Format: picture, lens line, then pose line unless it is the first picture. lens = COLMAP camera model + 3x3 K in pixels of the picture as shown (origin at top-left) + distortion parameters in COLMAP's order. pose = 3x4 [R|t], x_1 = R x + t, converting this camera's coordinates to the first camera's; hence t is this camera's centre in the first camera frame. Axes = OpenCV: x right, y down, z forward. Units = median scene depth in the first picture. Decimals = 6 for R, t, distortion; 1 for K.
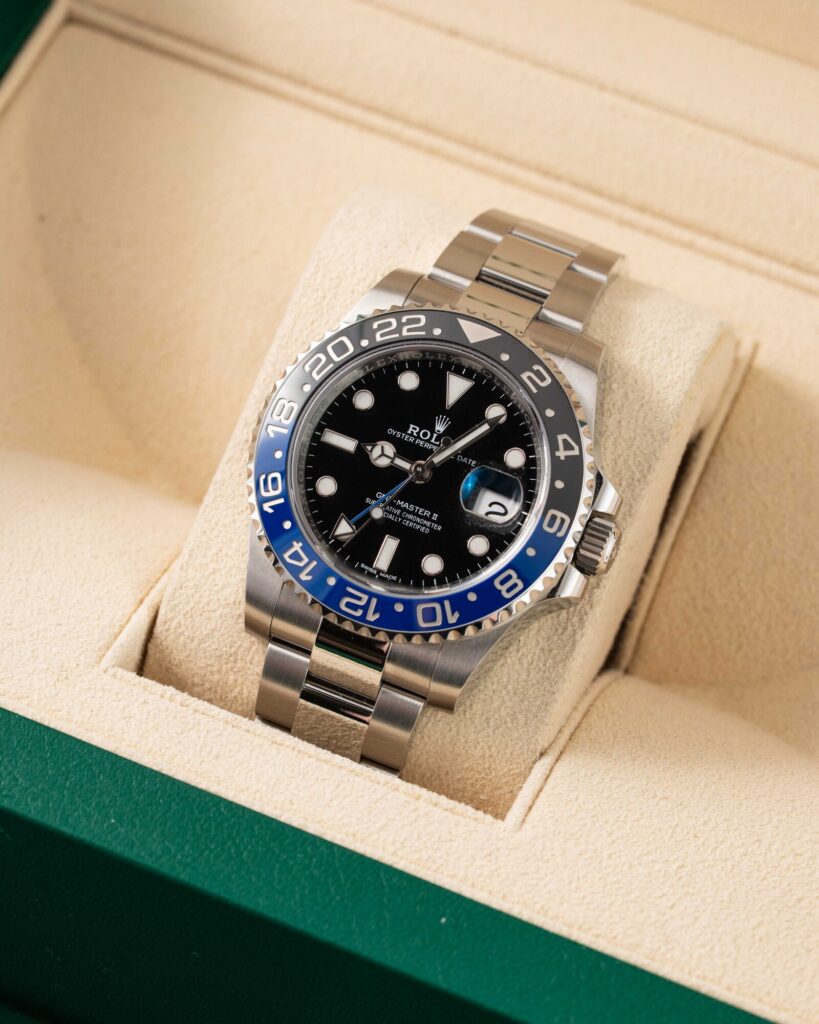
lens RADIAL K [[4907.1, 0, 408.7], [0, 4907.1, 505.6], [0, 0, 1]] dist [-0.040966, 0.000000]
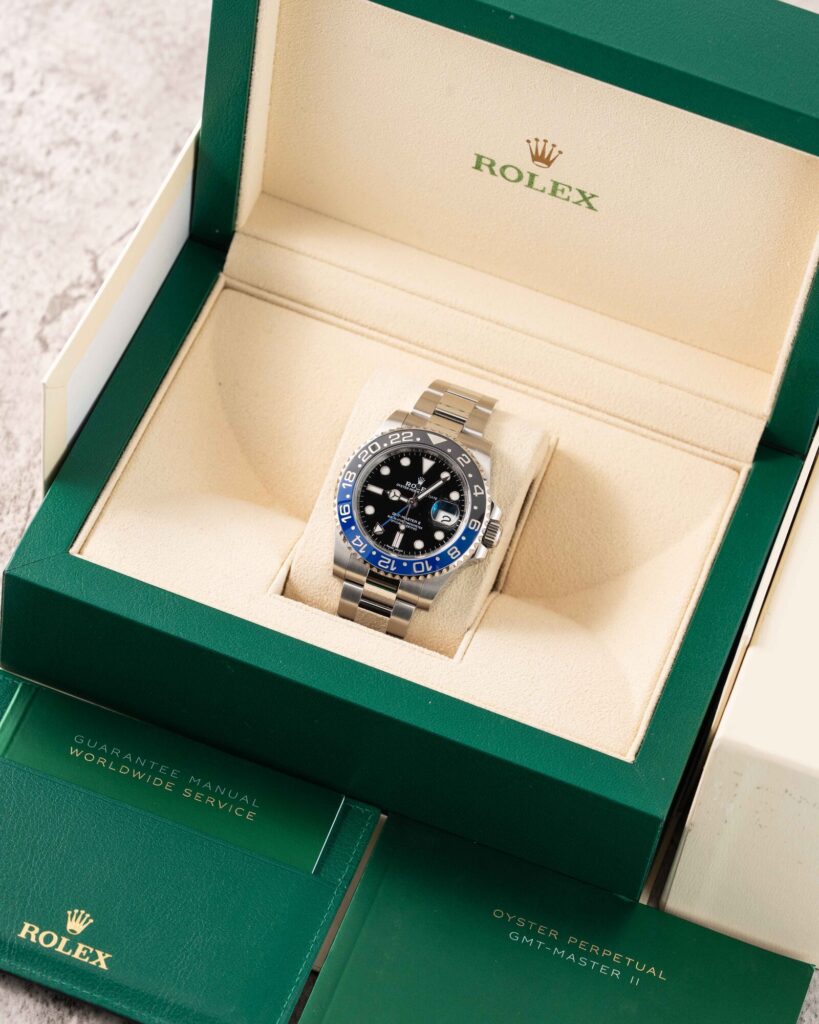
lens RADIAL K [[4907.1, 0, 410.4], [0, 4907.1, 514.2], [0, 0, 1]] dist [-0.040966, 0.000000]
pose [[0.997448, -0.018021, 0.069088, -0.150934], [0.017313, 0.999791, 0.010836, -0.025695], [-0.069268, -0.009612, 0.997552, -1.206167]]
